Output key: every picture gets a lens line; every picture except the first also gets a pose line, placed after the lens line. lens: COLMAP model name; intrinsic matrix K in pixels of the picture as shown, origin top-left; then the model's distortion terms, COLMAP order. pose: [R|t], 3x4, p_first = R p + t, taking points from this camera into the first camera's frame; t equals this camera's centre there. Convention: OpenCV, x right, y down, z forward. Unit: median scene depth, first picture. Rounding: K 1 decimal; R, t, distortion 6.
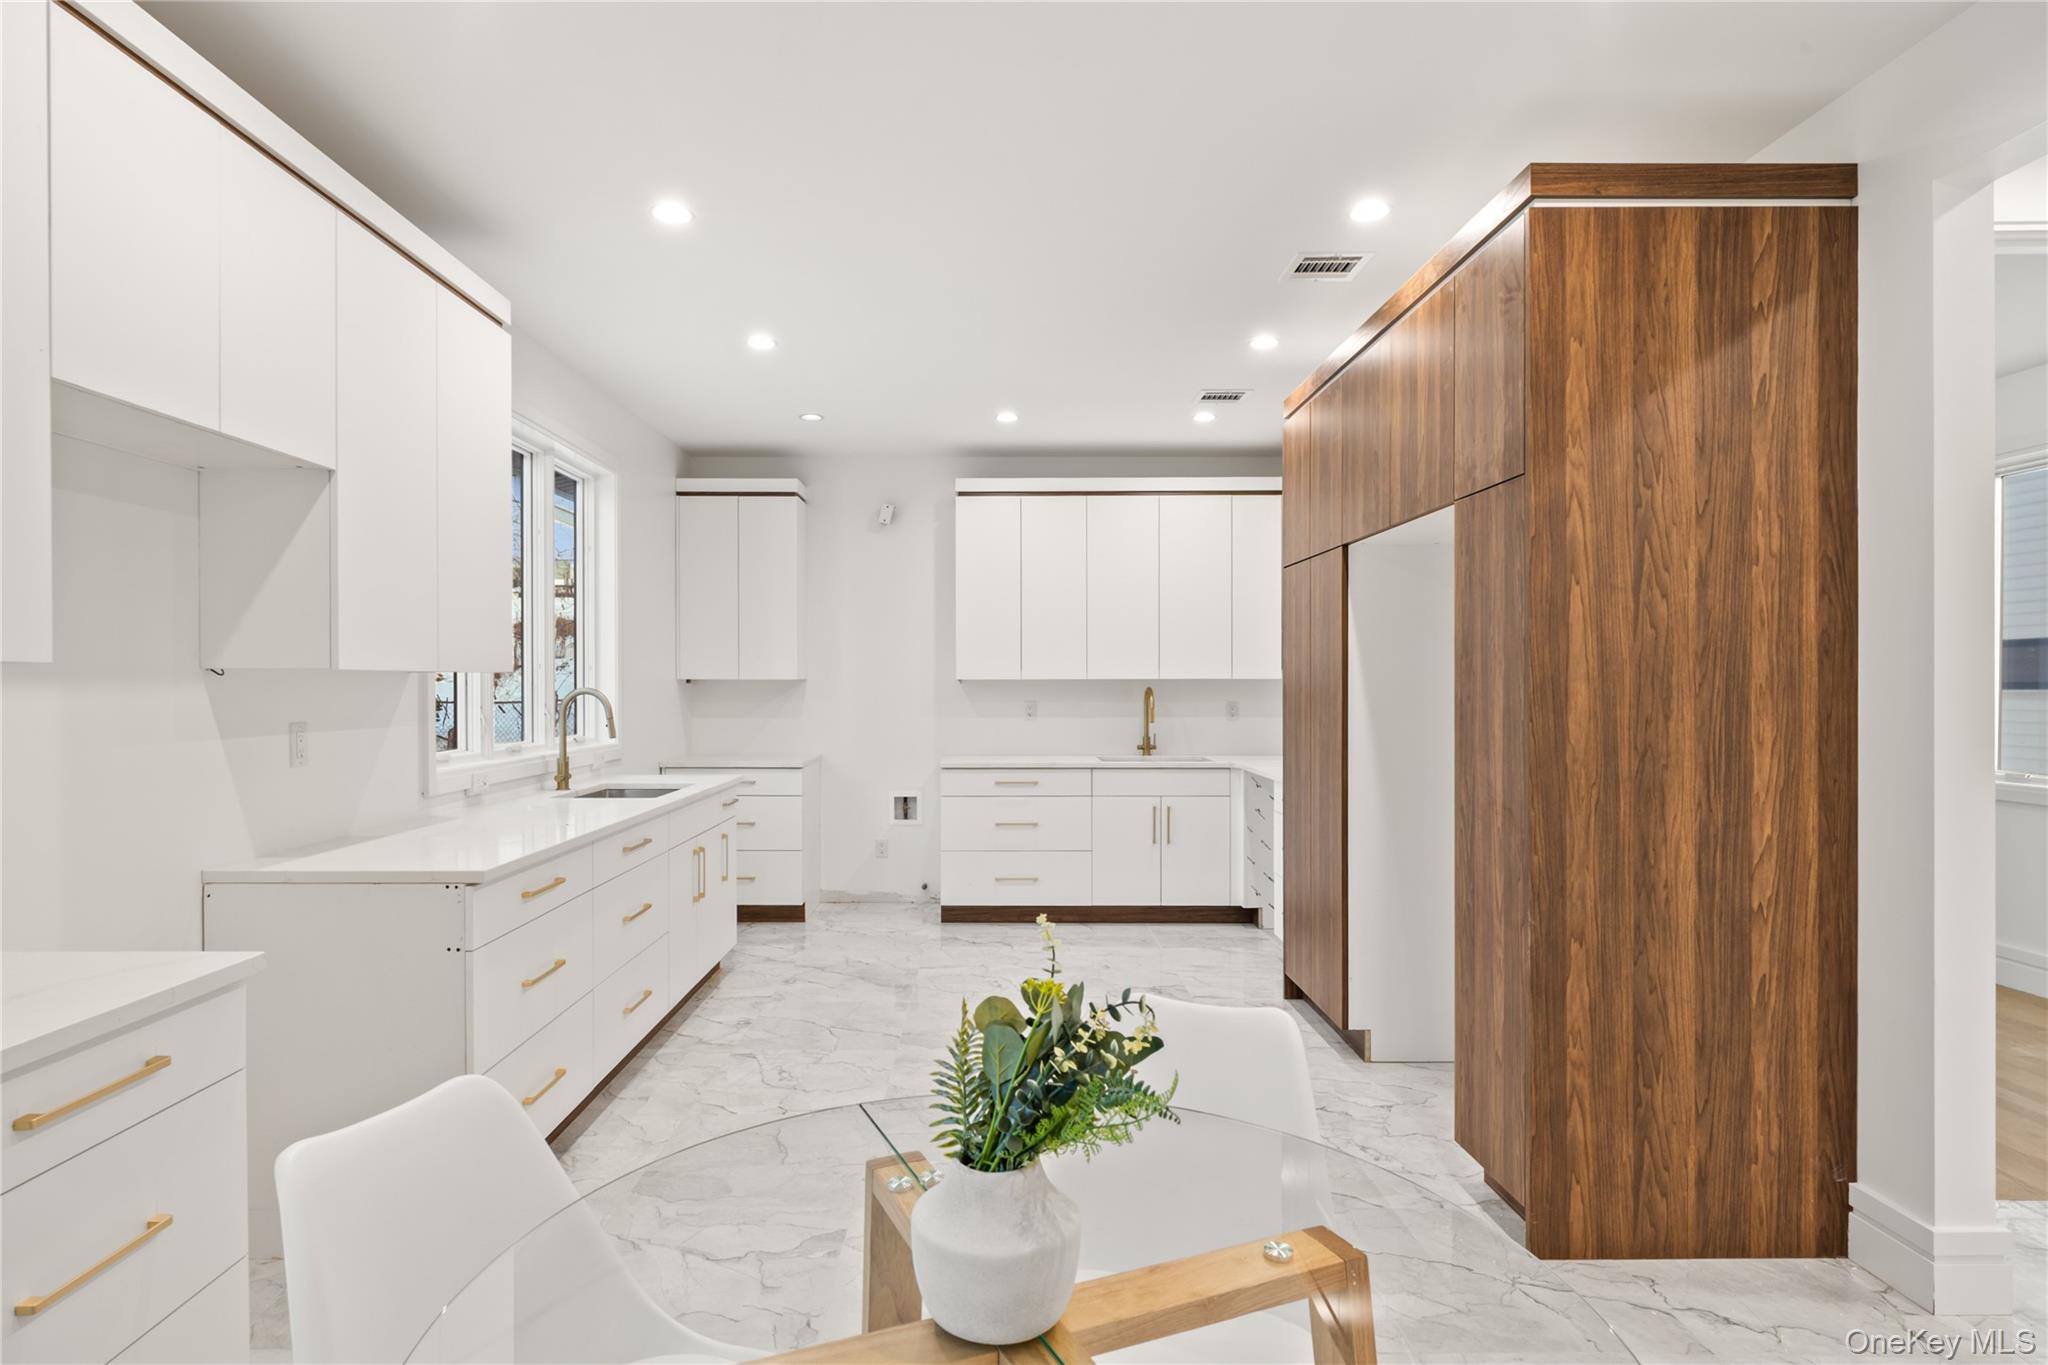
lens RADIAL K [[1123.9, 0, 1020.3], [0, 1123.9, 687.1], [0, 0, 1]] dist [0.000921, 0.000064]
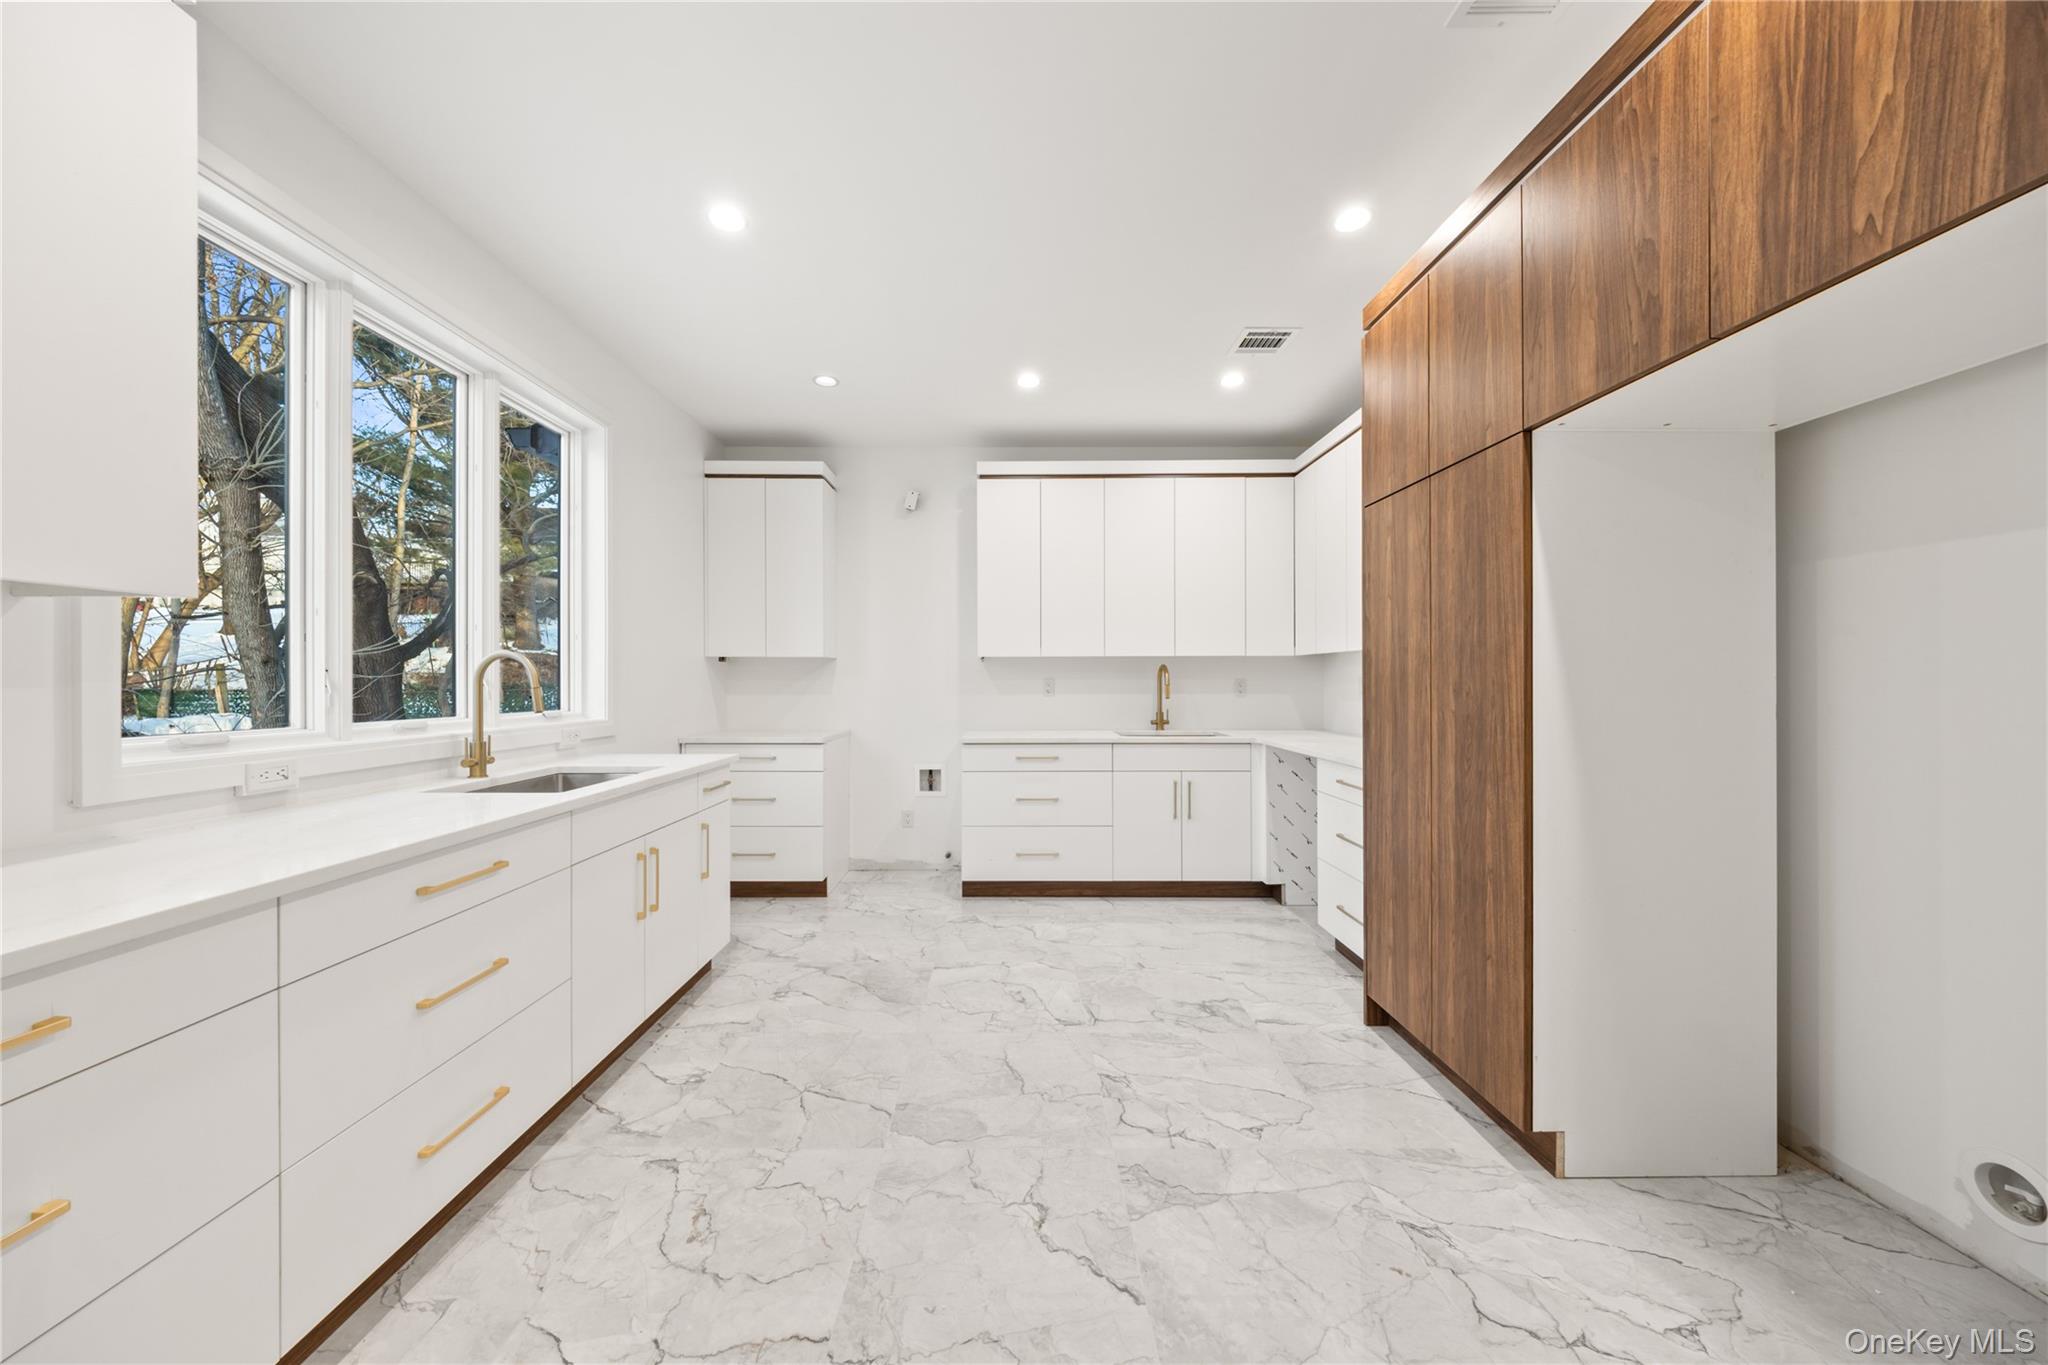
lens RADIAL K [[710.3, 0, 1025.1], [0, 710.3, 677.3], [0, 0, 1]] dist [0.000812, -0.000021]
pose [[0.999993, -0.001386, -0.003442, -0.011860], [0.001357, 0.999962, -0.008578, 0.018623], [0.003454, 0.008573, 0.999957, 0.364109]]
